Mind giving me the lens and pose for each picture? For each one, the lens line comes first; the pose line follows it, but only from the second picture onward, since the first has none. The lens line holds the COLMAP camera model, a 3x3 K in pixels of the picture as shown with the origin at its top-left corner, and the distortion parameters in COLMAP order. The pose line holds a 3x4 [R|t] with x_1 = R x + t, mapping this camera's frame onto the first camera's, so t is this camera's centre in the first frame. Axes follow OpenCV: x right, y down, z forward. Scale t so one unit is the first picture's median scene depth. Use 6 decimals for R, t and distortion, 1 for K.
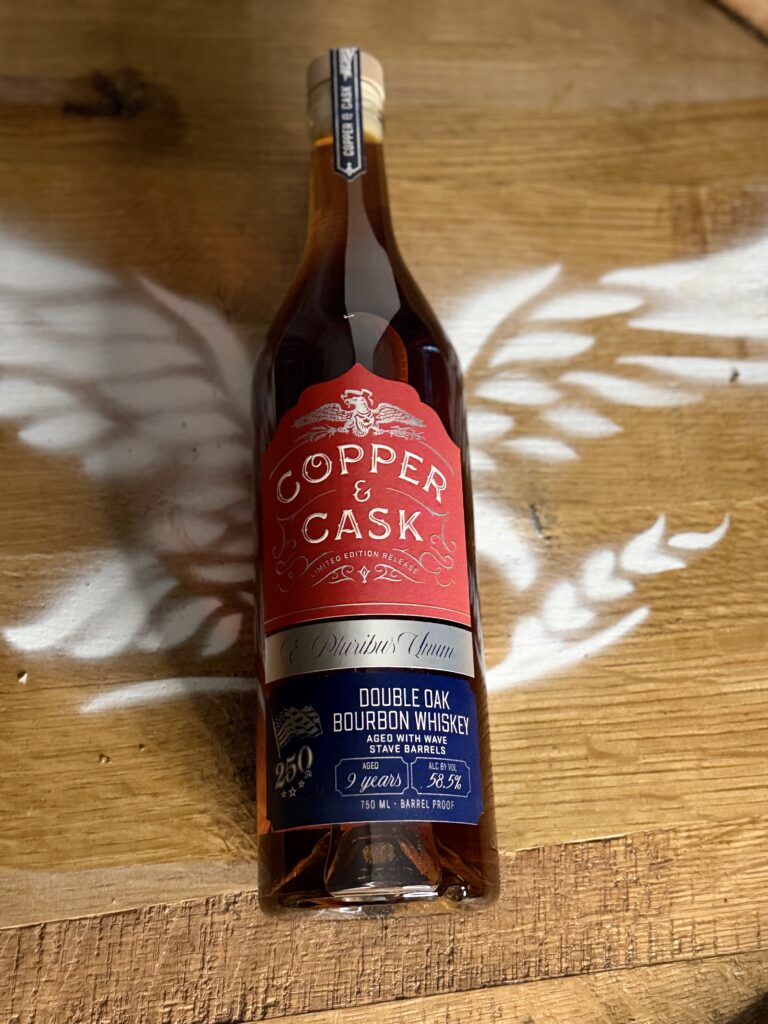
lens RADIAL K [[1395.4, 0, 379.1], [0, 1395.4, 513.6], [0, 0, 1]] dist [0.136188, 0.000000]
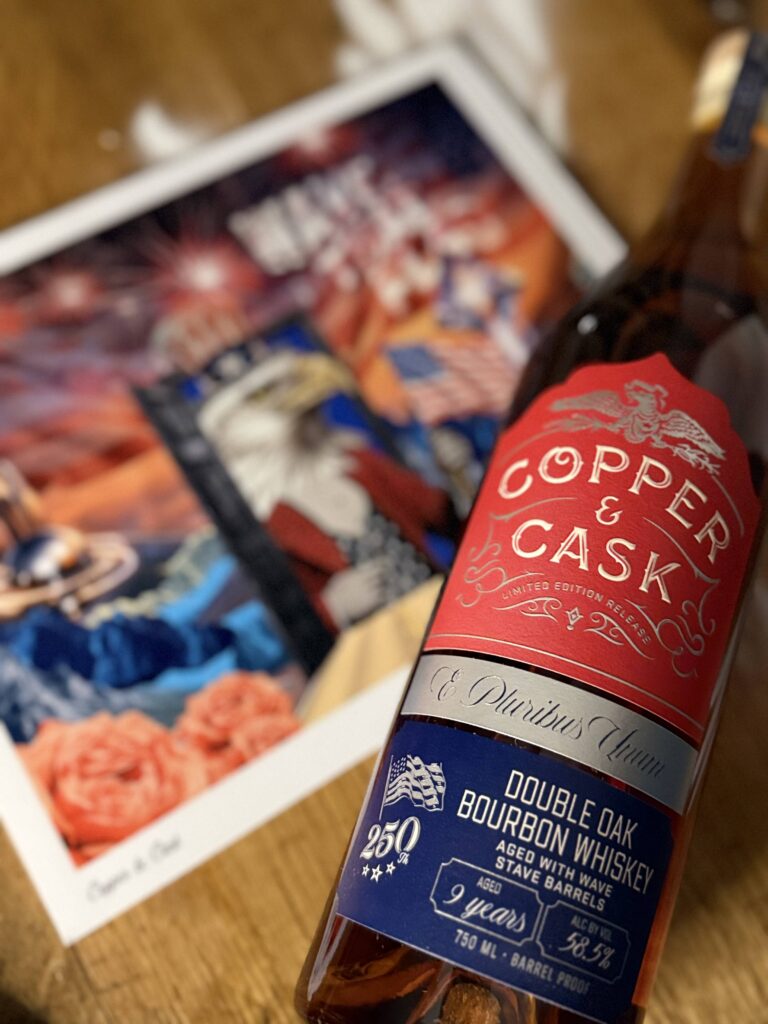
lens RADIAL K [[1009.0, 0, 381.9], [0, 1009.0, 521.9], [0, 0, 1]] dist [0.057780, 0.000000]
pose [[0.914275, 0.313164, -0.256960, 0.017431], [-0.326816, 0.945023, -0.011104, 0.035190], [0.239356, 0.094131, 0.966358, 0.483829]]
